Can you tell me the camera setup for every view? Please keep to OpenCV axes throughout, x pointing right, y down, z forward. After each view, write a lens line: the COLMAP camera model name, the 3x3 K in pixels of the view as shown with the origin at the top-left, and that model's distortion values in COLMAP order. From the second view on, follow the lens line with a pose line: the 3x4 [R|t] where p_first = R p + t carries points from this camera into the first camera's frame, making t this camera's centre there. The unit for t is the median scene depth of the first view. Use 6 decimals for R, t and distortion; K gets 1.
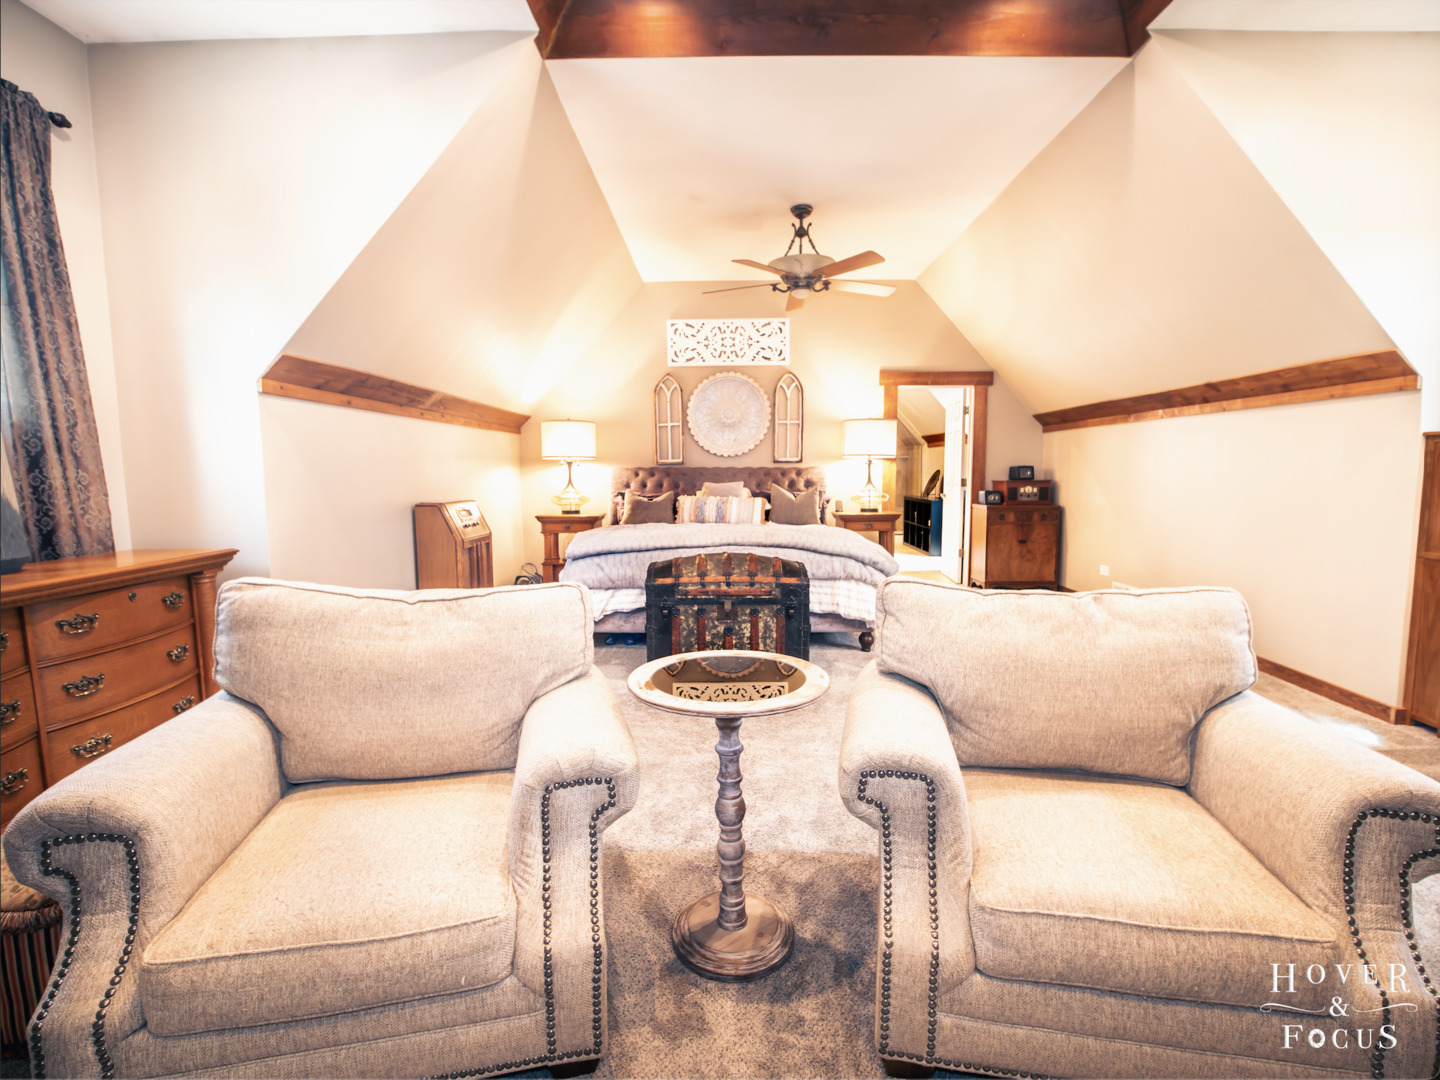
lens RADIAL K [[644.9, 0, 720.0], [0, 644.9, 540.0], [0, 0, 1]] dist [-0.001887, -0.000139]
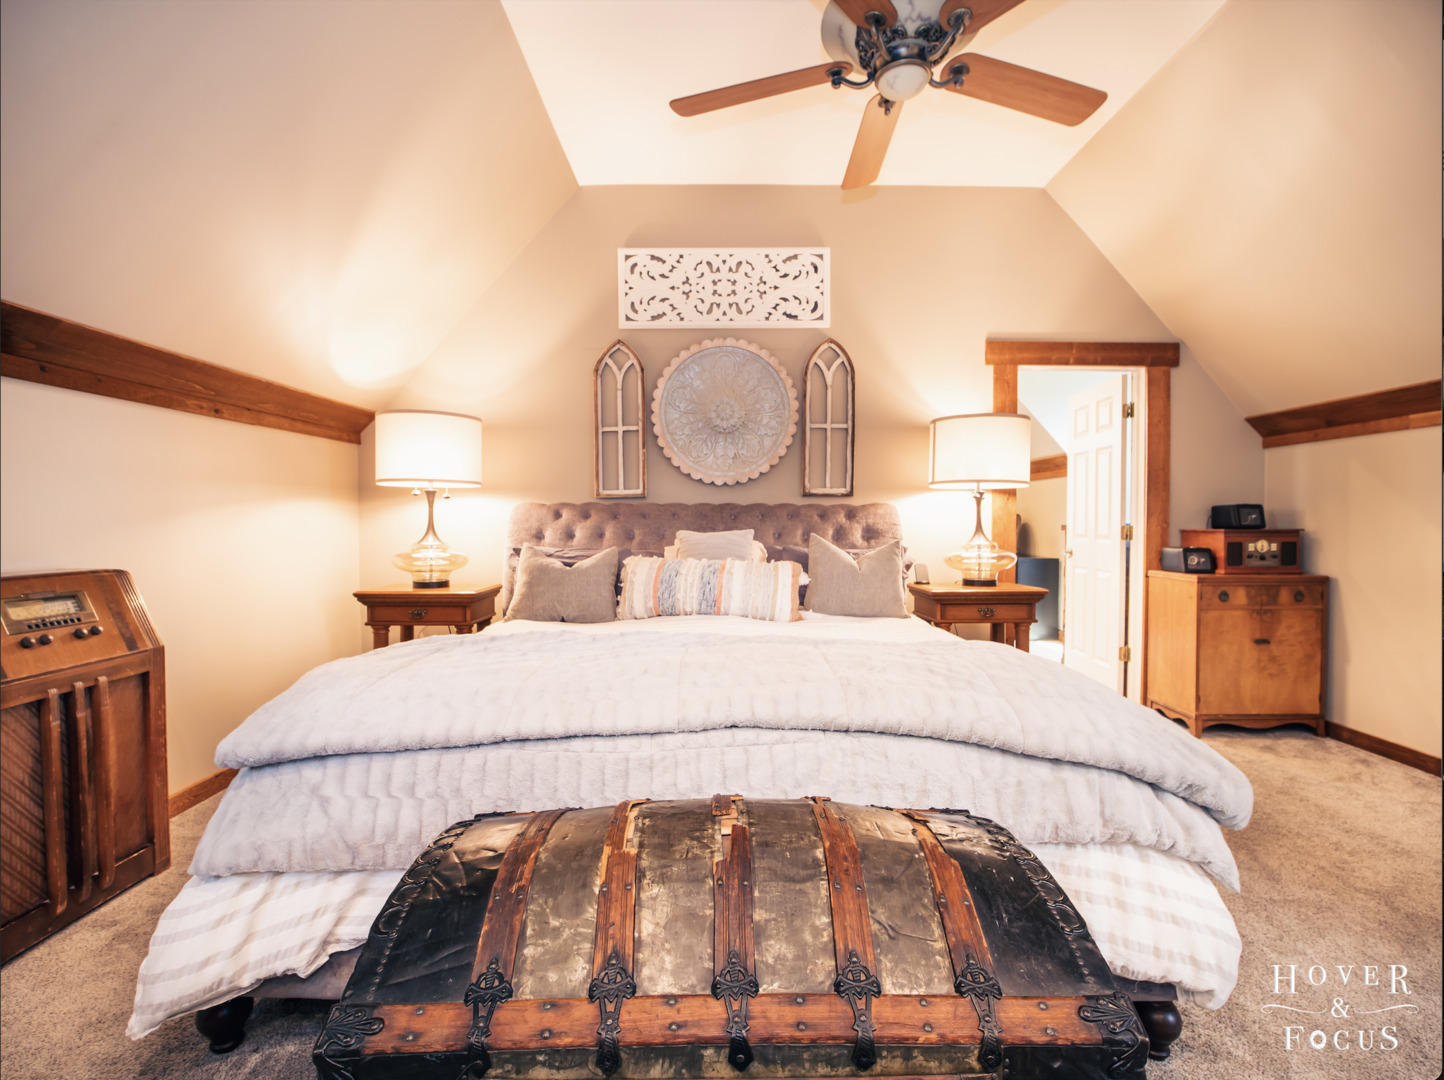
lens RADIAL K [[646.7, 0, 722.0], [0, 646.7, 540.0], [0, 0, 1]] dist [-0.001887, -0.000139]
pose [[0.999848, 0.004914, 0.016721, 0.002127], [-0.003674, 0.997297, -0.073383, -0.040185], [-0.017037, 0.073310, 0.997164, 0.443407]]
